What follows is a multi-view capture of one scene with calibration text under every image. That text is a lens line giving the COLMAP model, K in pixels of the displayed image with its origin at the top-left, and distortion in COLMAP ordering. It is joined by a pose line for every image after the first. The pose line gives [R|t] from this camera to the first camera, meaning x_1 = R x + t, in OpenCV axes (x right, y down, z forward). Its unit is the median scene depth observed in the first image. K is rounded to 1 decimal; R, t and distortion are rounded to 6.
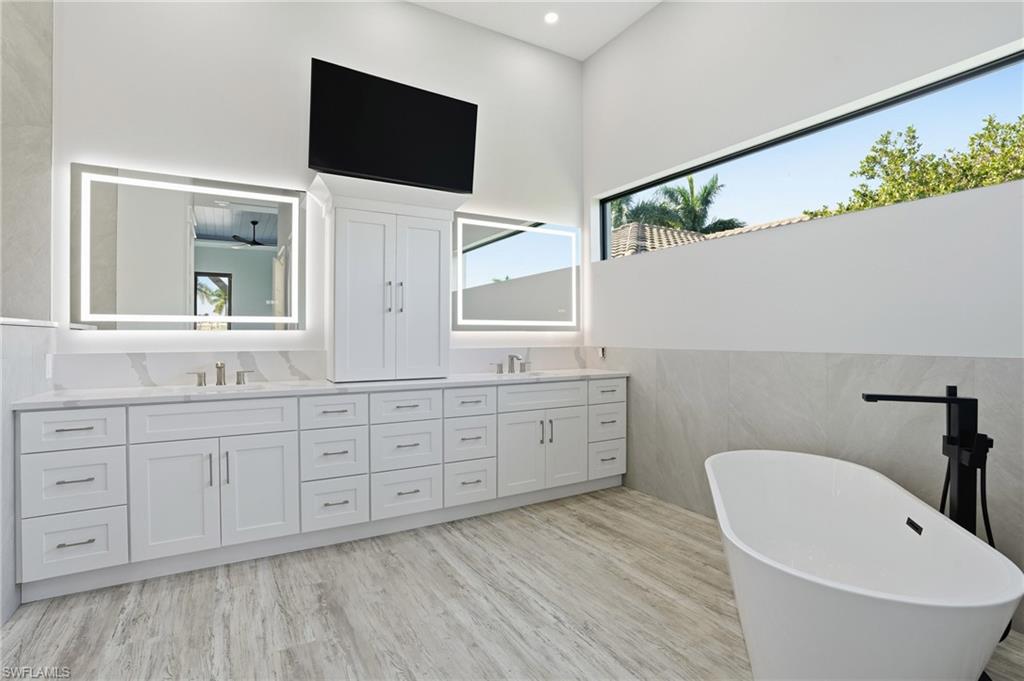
lens RADIAL K [[475.3, 0, 506.5], [0, 475.3, 335.4], [0, 0, 1]] dist [-0.062141, 0.019199]
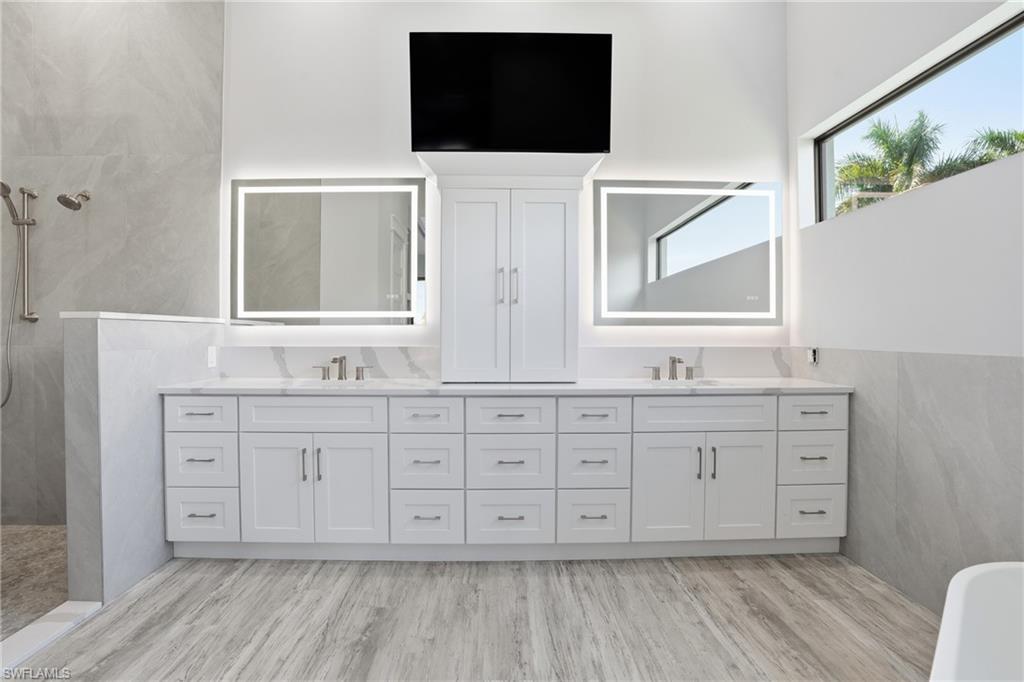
lens RADIAL K [[475.3, 0, 511.8], [0, 475.3, 331.3], [0, 0, 1]] dist [-0.062141, 0.019199]
pose [[0.878754, 0.002313, -0.477269, 0.189171], [-0.001388, 0.999996, 0.002291, -0.000810], [0.477273, -0.001351, 0.878754, 0.260012]]
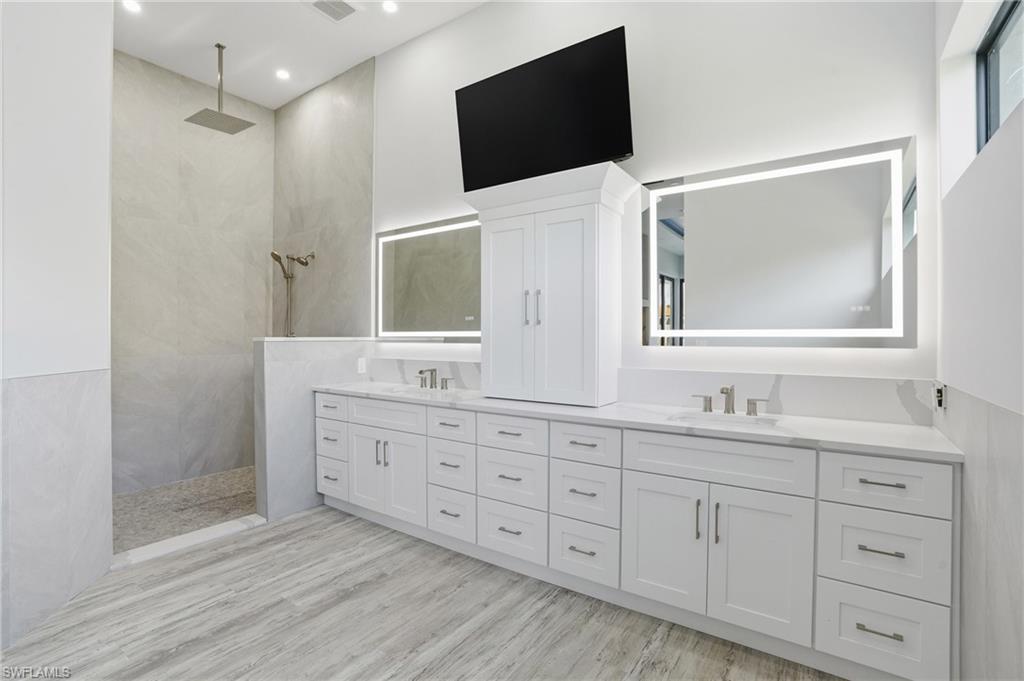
lens RADIAL K [[475.3, 0, 512.8], [0, 475.3, 335.8], [0, 0, 1]] dist [-0.062141, 0.019199]
pose [[0.429841, 0.003365, -0.902899, 0.575956], [0.002054, 0.999987, 0.004704, -0.034331], [0.902902, -0.003876, 0.429828, 0.616971]]
